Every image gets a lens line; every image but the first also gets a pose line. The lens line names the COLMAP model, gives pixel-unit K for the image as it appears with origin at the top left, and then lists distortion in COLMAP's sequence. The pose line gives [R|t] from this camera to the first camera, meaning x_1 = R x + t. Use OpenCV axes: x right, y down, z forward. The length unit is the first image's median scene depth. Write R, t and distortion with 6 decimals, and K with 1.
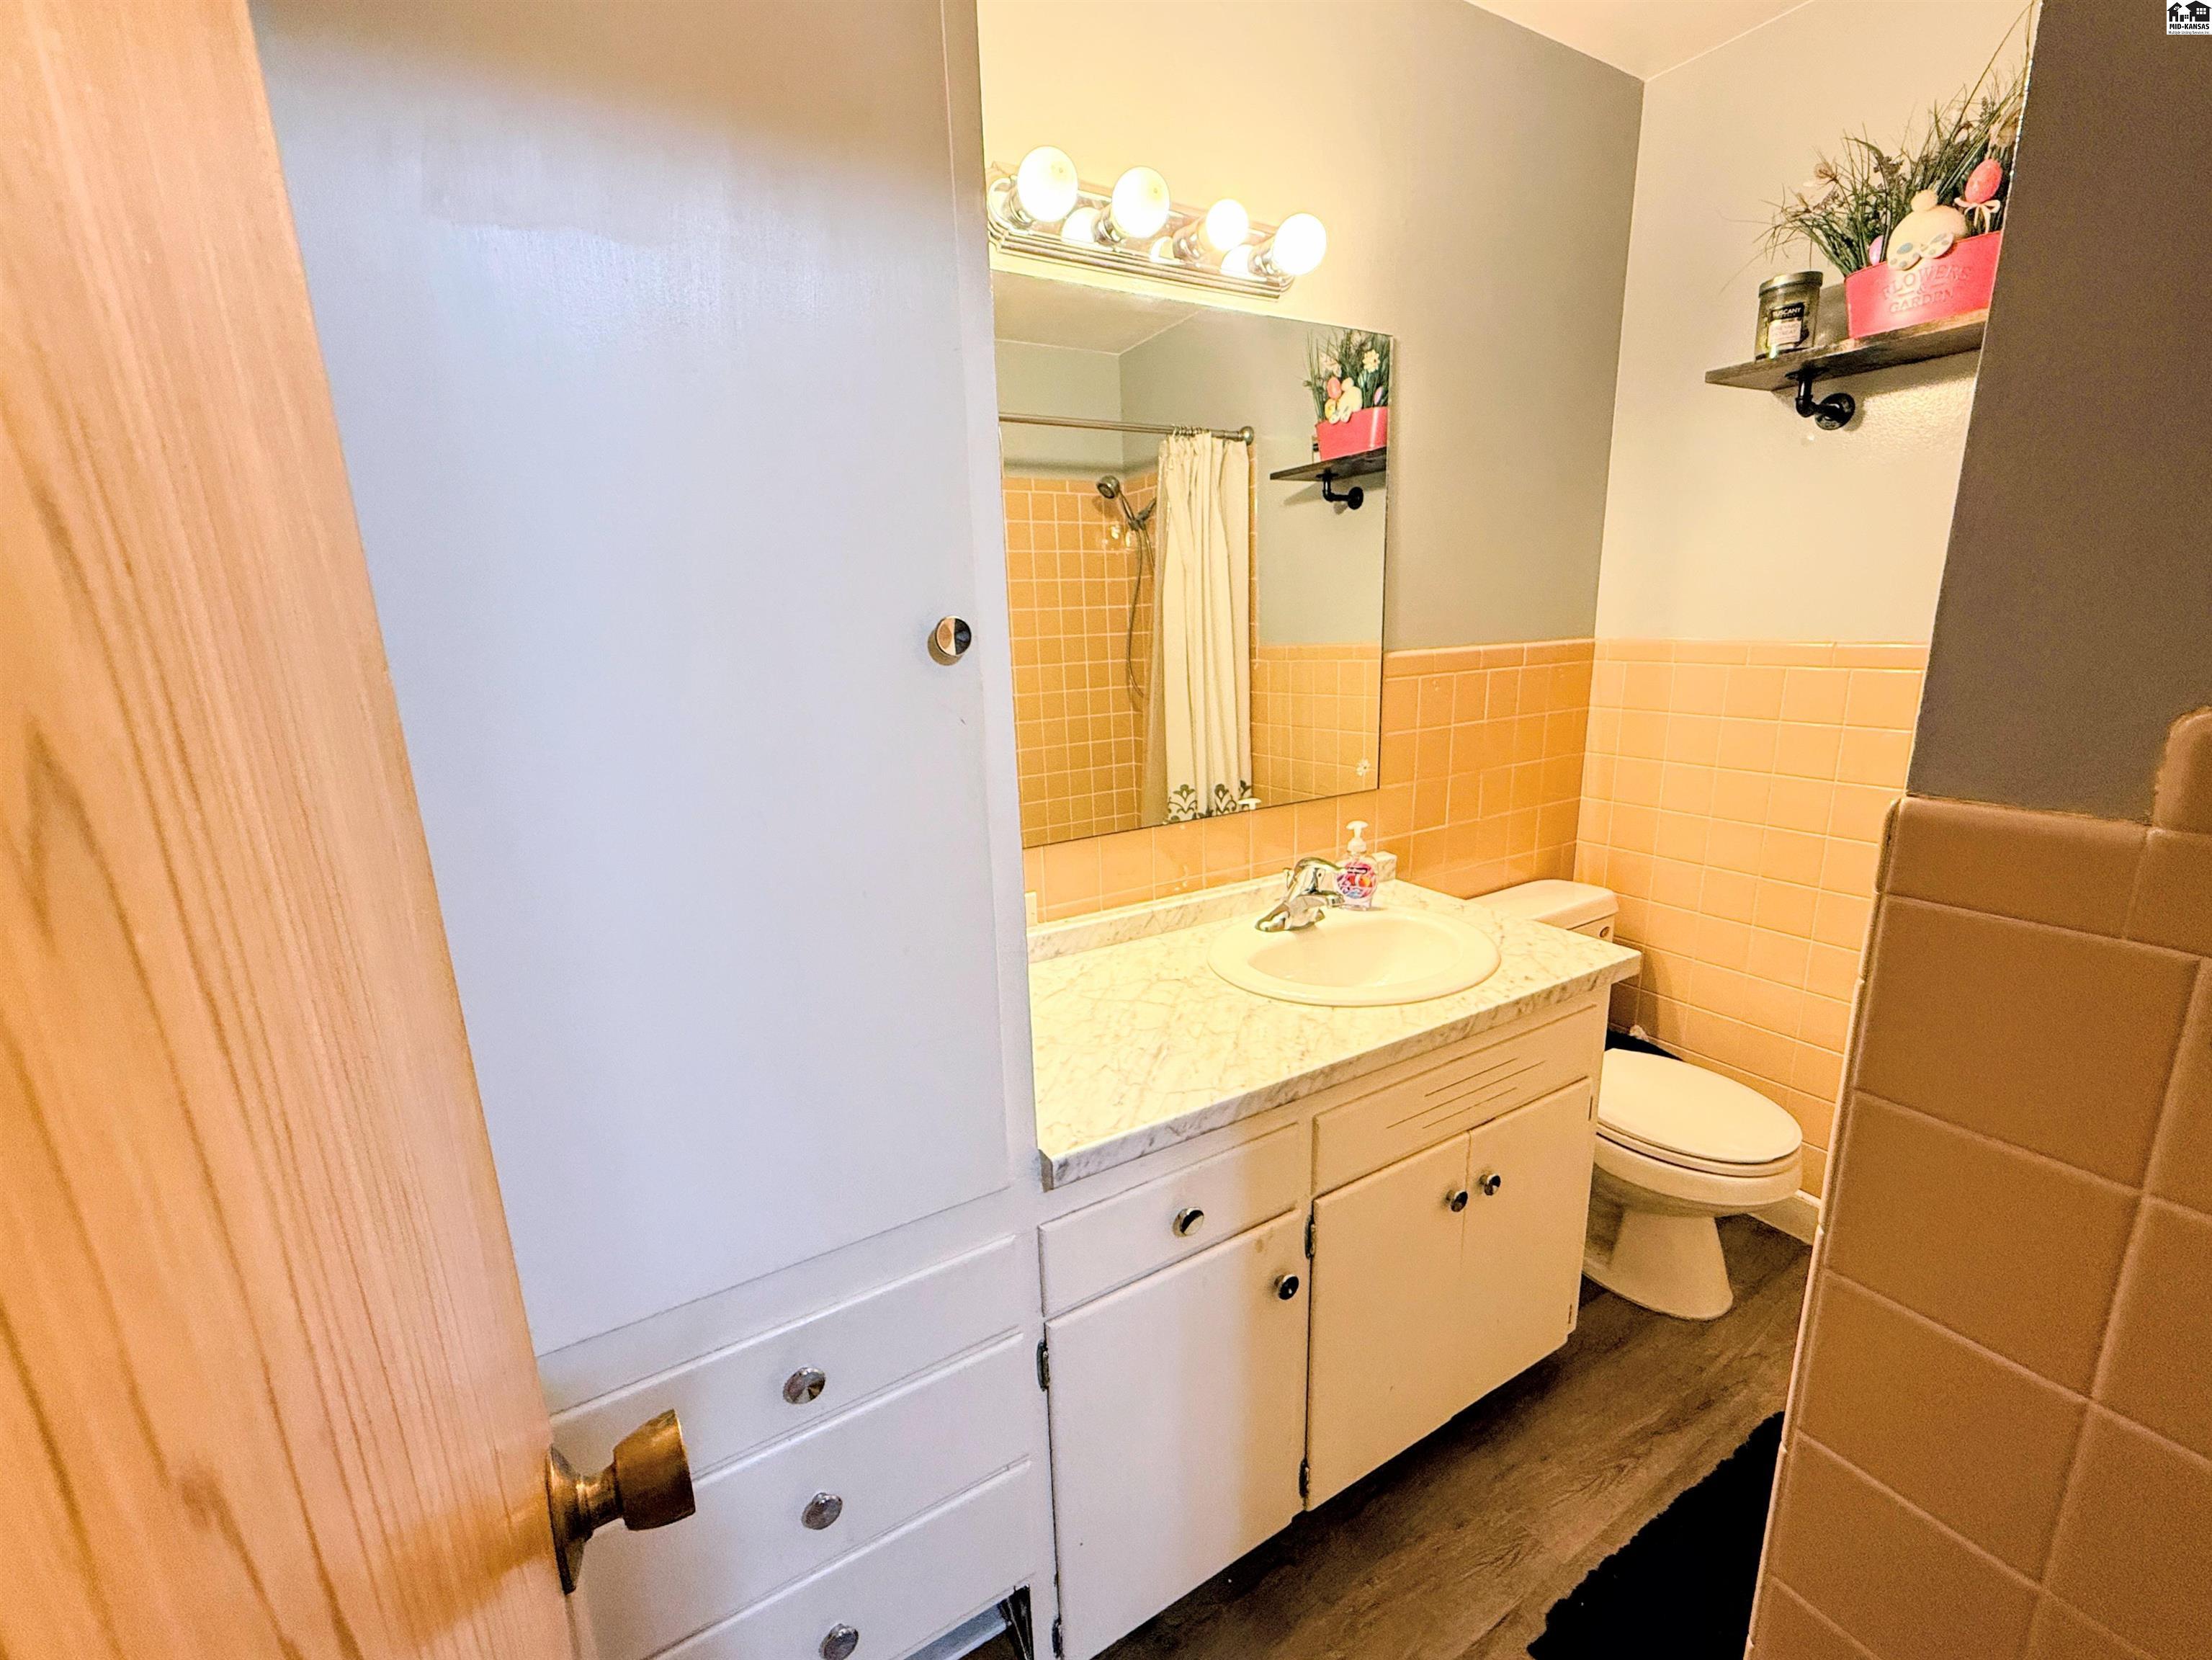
lens RADIAL K [[879.2, 0, 1096.7], [0, 879.2, 824.3], [0, 0, 1]] dist [-0.001952, 0.000548]
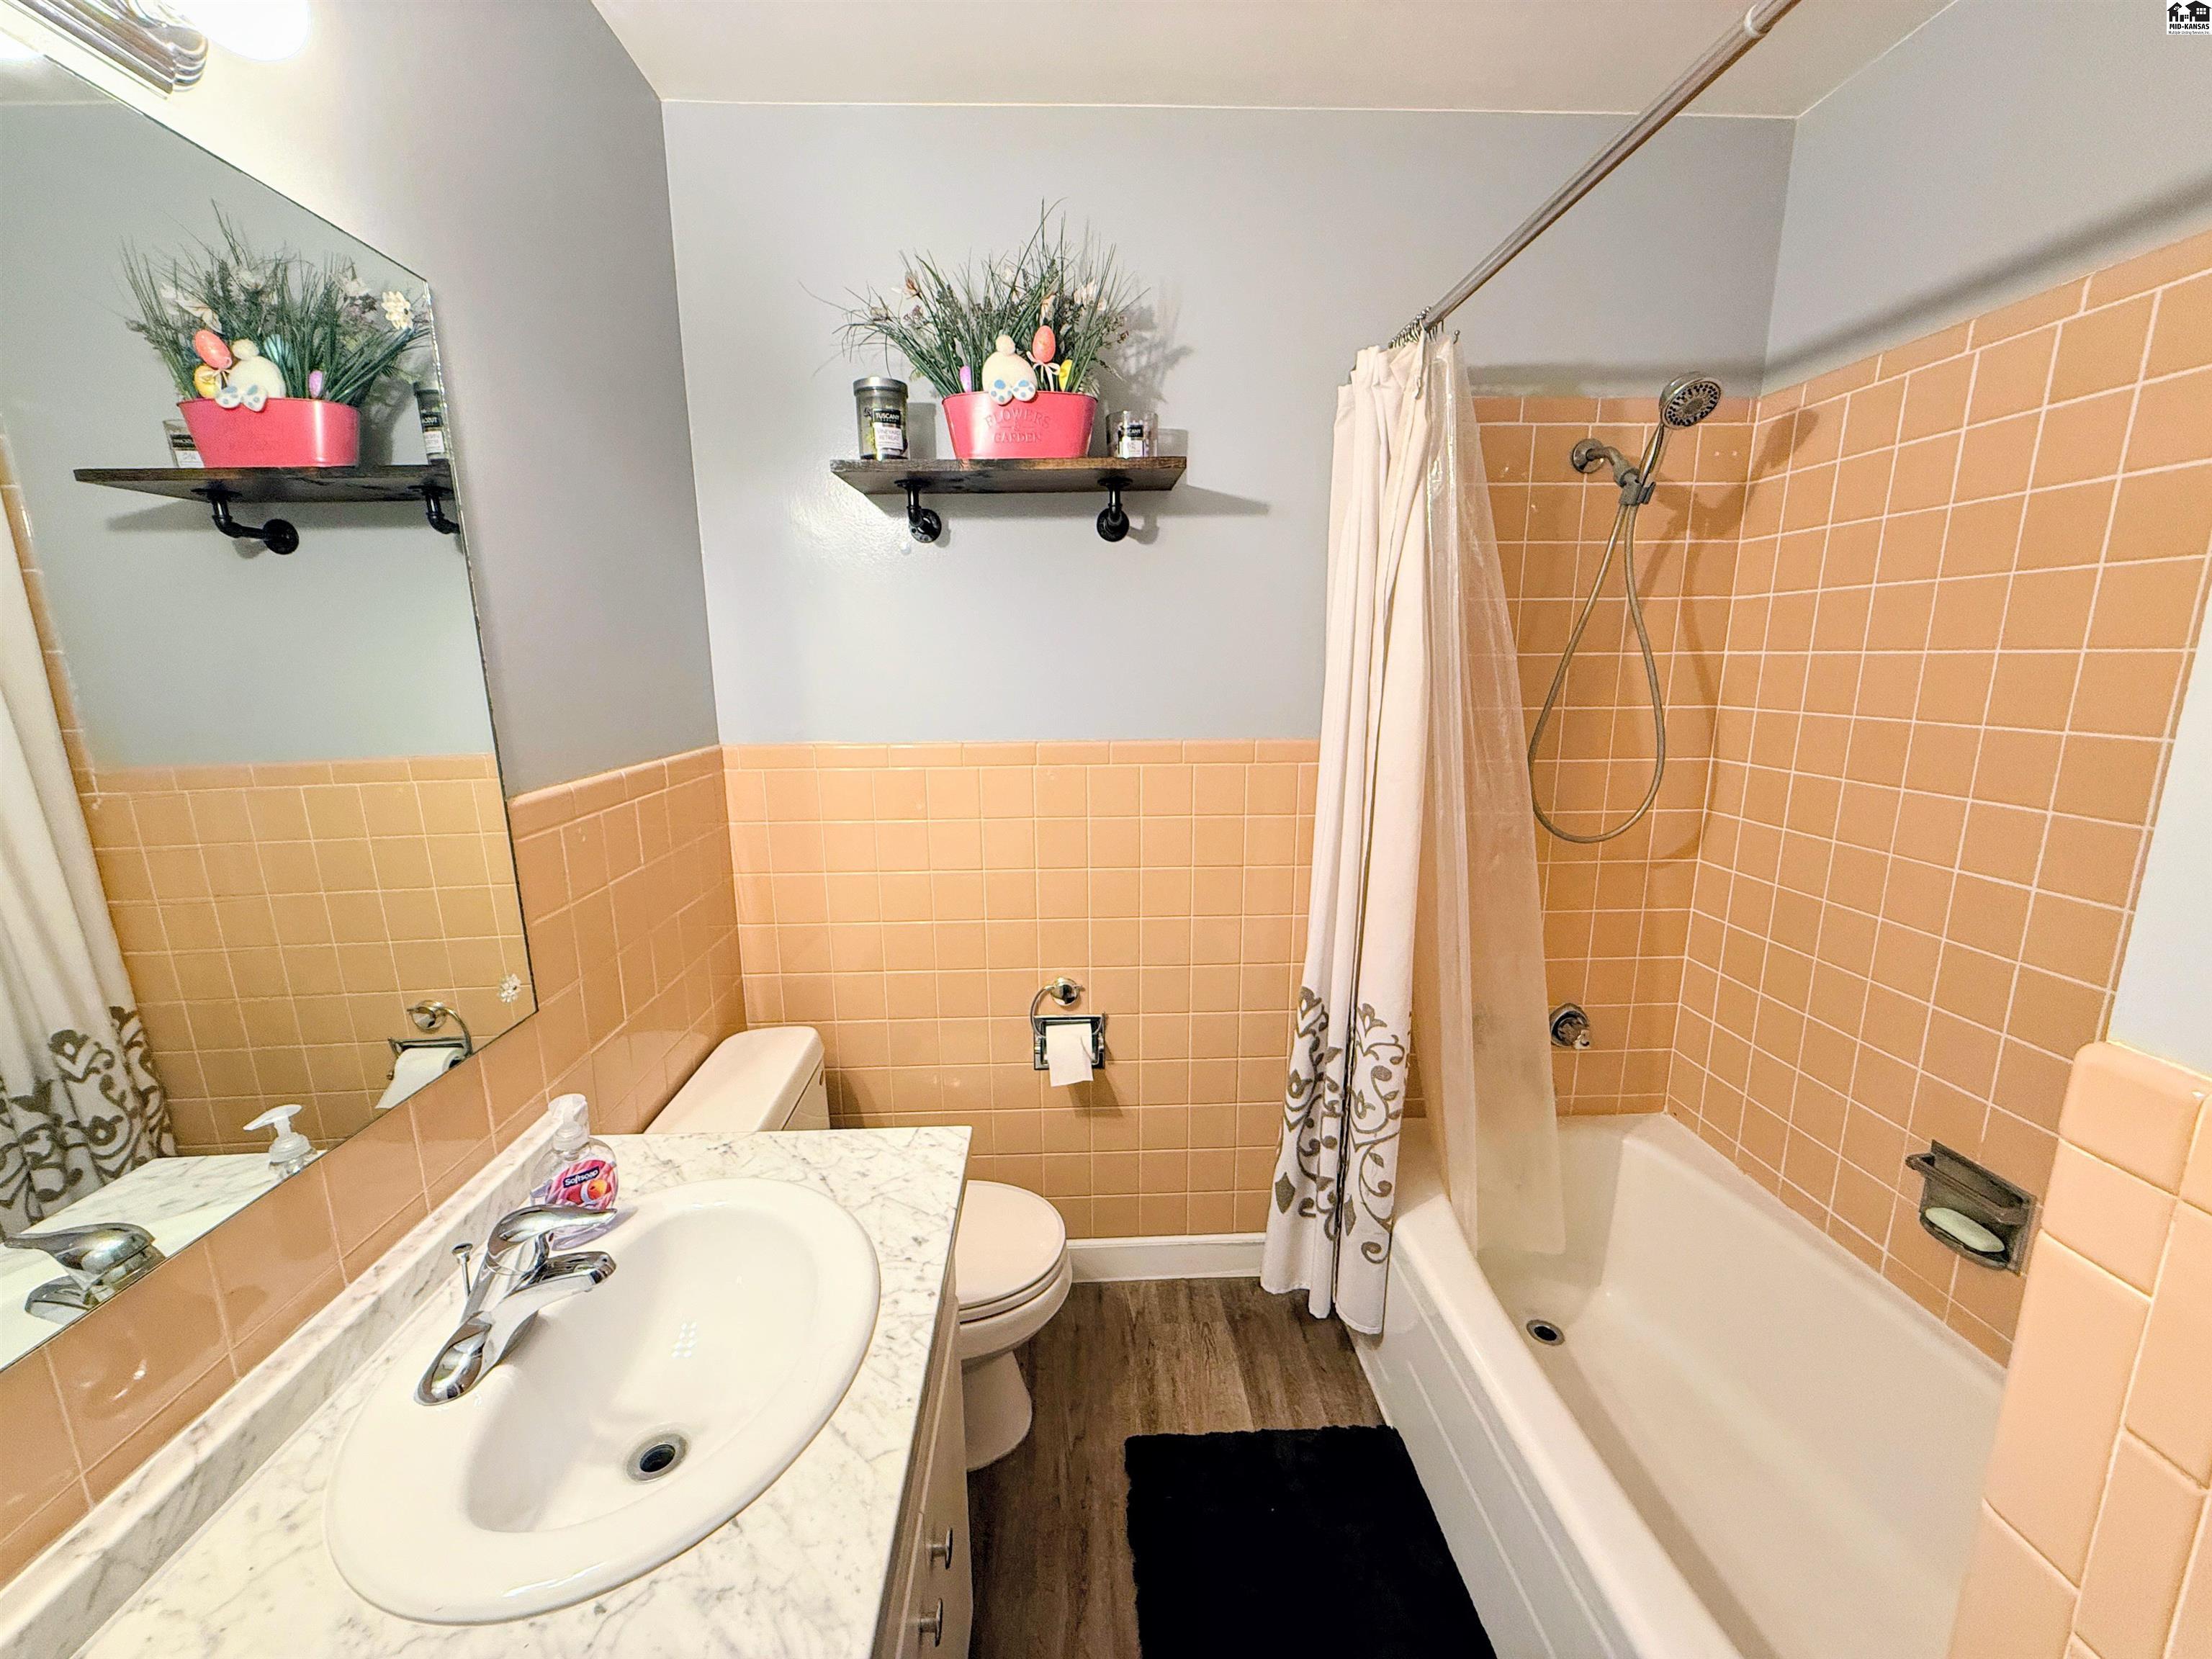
lens RADIAL K [[879.1, 0, 1103.1], [0, 879.1, 833.8], [0, 0, 1]] dist [-0.001952, 0.000548]
pose [[0.472007, -0.145535, 0.869499, -0.011262], [0.204565, 0.977441, 0.052554, -0.100096], [-0.857533, 0.153064, 0.491131, 0.290719]]
